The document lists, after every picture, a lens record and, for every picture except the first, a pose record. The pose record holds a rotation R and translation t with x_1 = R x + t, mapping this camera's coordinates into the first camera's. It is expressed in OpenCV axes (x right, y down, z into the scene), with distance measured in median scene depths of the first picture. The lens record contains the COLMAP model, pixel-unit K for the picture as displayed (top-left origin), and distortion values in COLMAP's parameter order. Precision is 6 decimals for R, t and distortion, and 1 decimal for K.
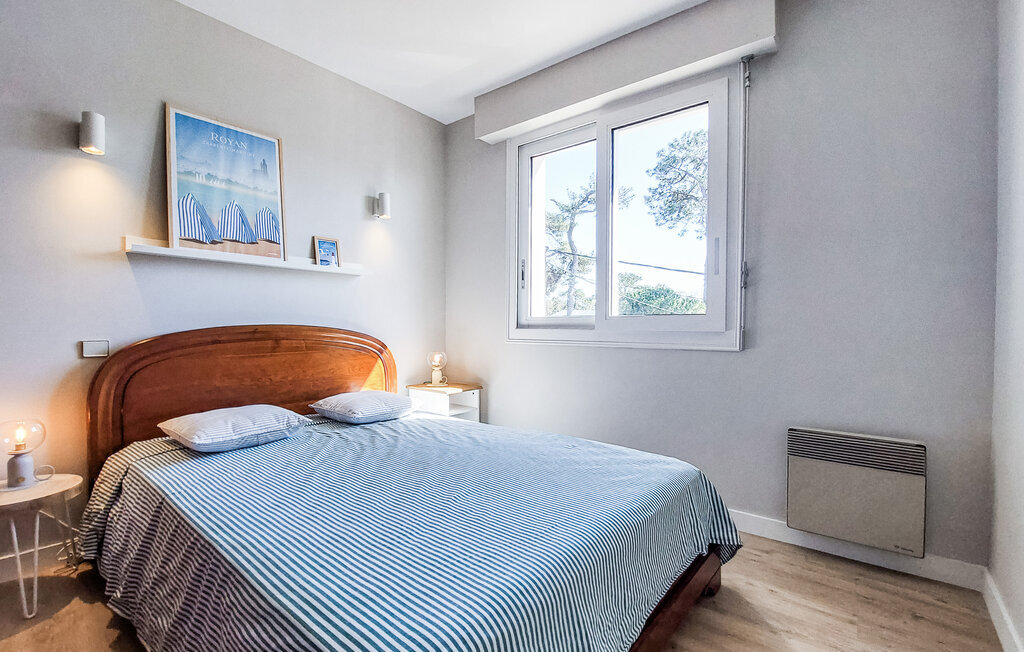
lens RADIAL K [[416.2, 0, 512.7], [0, 416.2, 318.5], [0, 0, 1]] dist [-0.017697, -0.000162]
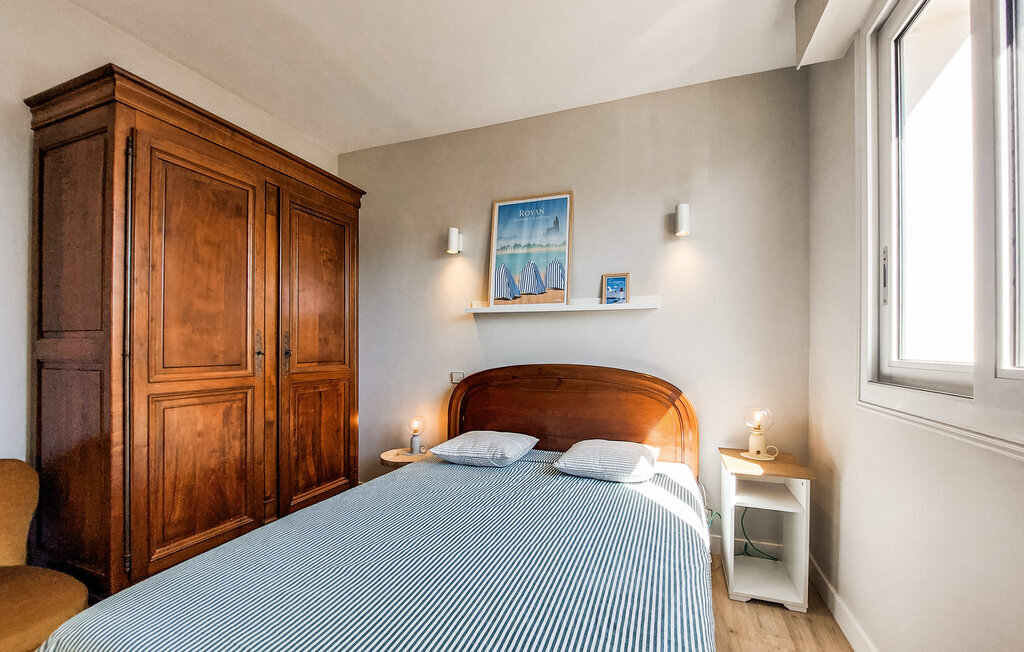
lens RADIAL K [[410.4, 0, 514.5], [0, 410.4, 341.6], [0, 0, 1]] dist [-0.000165, -0.000031]
pose [[0.356029, -0.020512, -0.934250, 0.409783], [0.007037, 0.999790, -0.019269, -0.024211], [0.934448, 0.000286, 0.356099, 0.506416]]
